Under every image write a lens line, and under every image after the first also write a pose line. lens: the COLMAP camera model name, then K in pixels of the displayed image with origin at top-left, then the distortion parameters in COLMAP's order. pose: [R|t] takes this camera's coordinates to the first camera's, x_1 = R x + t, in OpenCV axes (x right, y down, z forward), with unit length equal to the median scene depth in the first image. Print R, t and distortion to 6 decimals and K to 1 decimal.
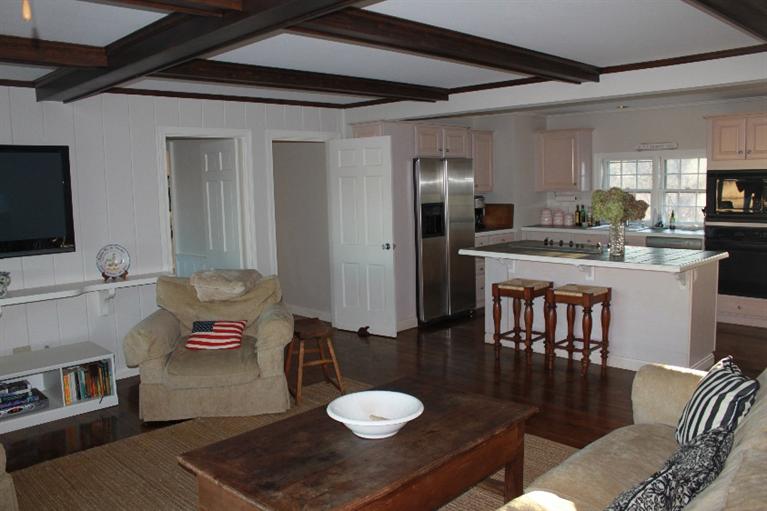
lens RADIAL K [[643.6, 0, 381.1], [0, 643.6, 246.1], [0, 0, 1]] dist [-0.155313, 0.145860]
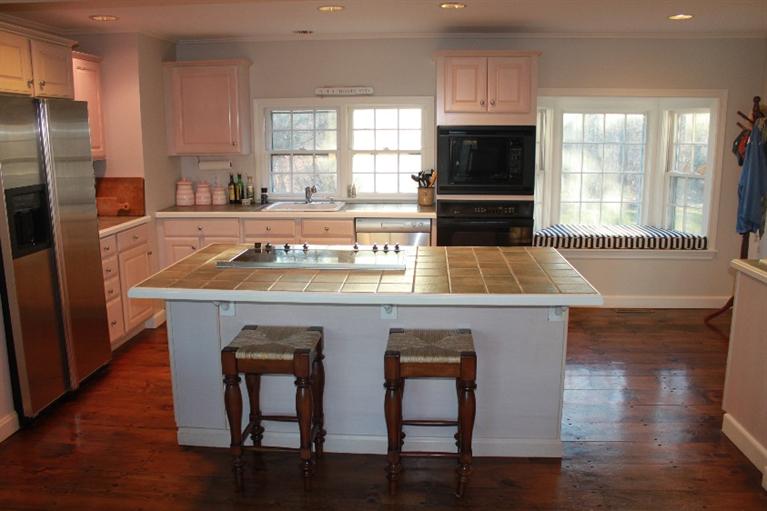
lens RADIAL K [[643.6, 0, 381.1], [0, 643.6, 246.1], [0, 0, 1]] dist [-0.155313, 0.145860]
pose [[0.753399, -0.100059, 0.649907, -0.040954], [0.055369, 0.994498, 0.088925, -0.060969], [-0.655229, -0.031012, 0.754794, 0.566801]]
